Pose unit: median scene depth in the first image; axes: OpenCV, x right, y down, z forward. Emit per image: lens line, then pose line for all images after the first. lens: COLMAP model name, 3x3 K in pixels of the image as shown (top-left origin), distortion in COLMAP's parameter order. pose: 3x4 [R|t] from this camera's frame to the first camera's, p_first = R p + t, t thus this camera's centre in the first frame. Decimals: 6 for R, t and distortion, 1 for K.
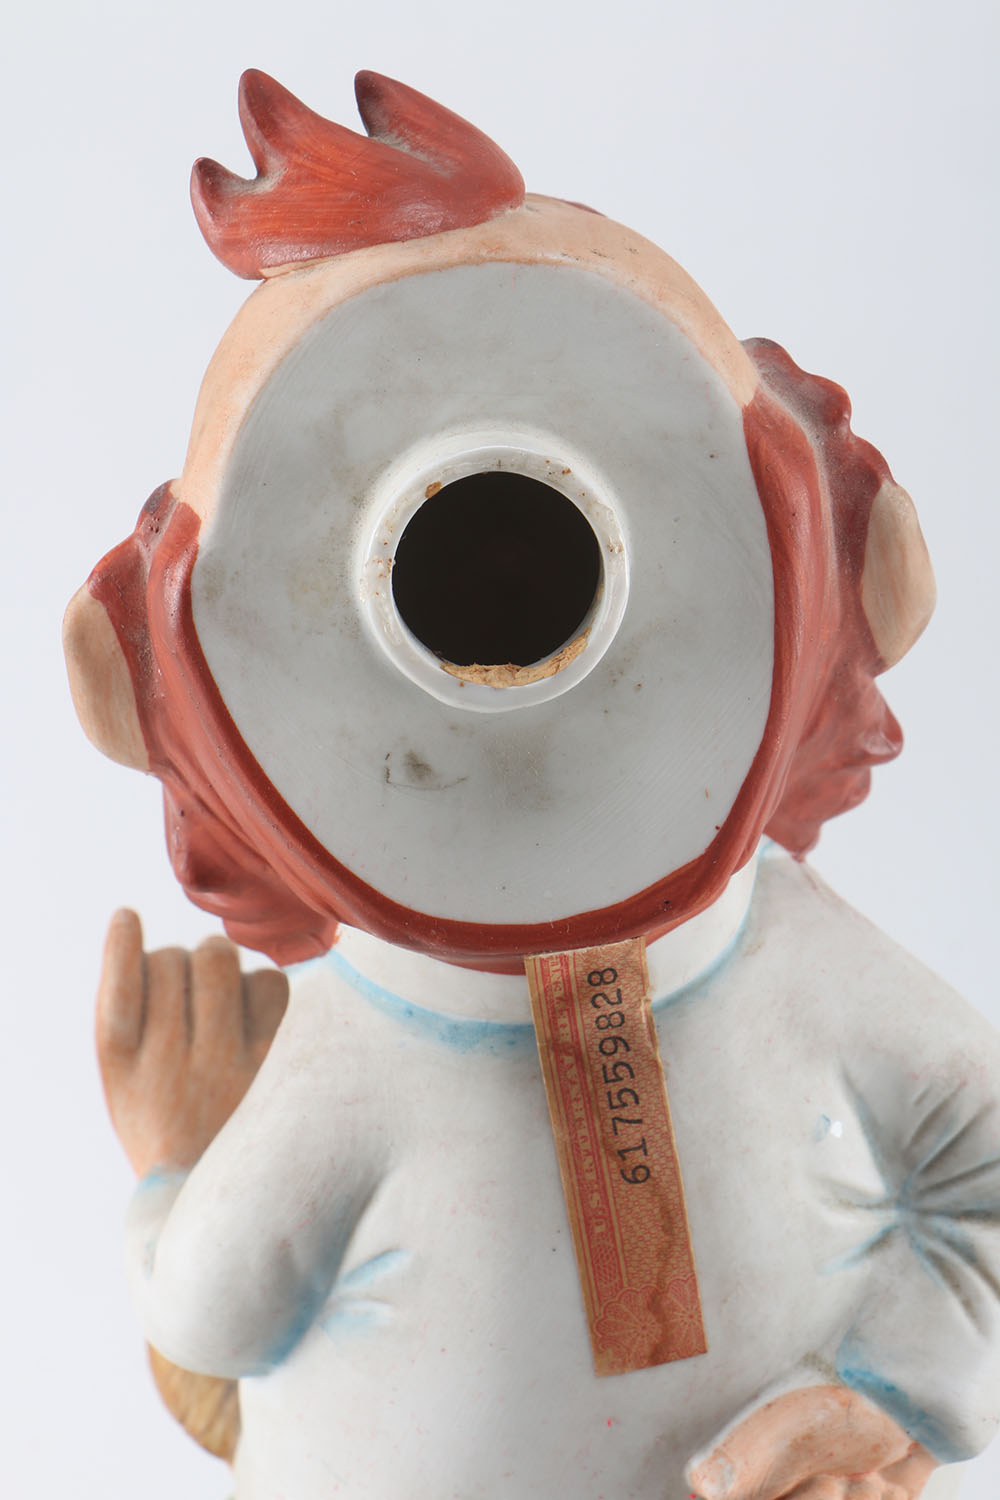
lens RADIAL K [[3702.8, 0, 508.3], [0, 3702.8, 756.8], [0, 0, 1]] dist [0.050915, 0.000000]
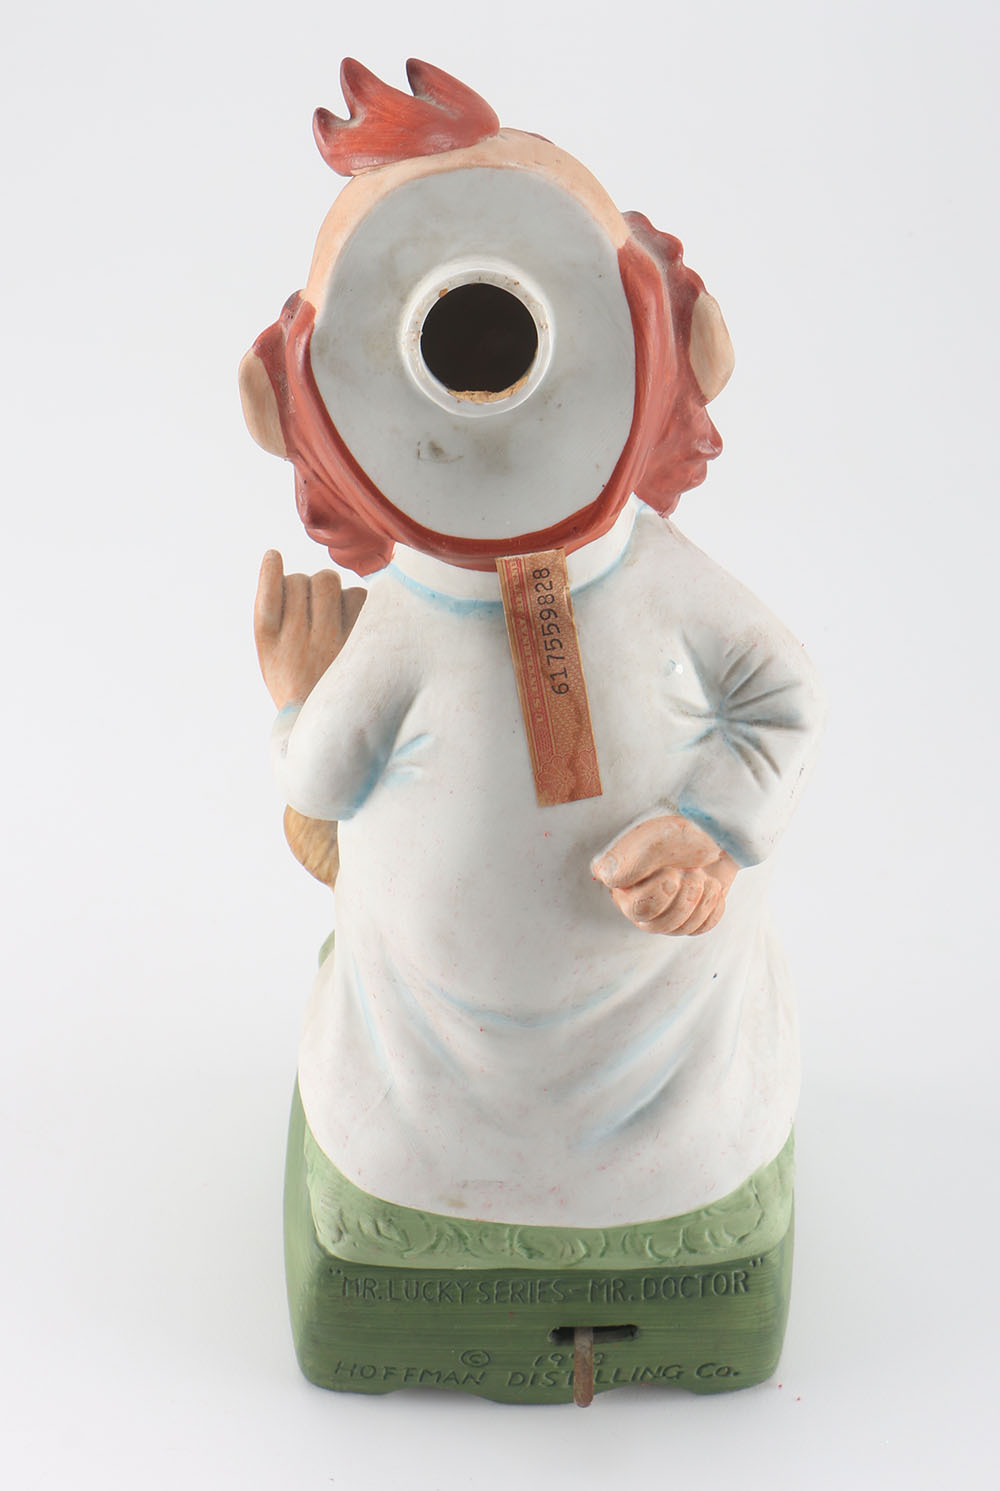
lens RADIAL K [[3338.4, 0, 495.0], [0, 3338.4, 739.2], [0, 0, 1]] dist [-0.087669, 0.000000]
pose [[0.999224, 0.012279, -0.037422, 0.063471], [-0.010793, 0.999155, 0.039665, 0.074974], [0.037877, -0.039231, 0.998512, -0.587157]]
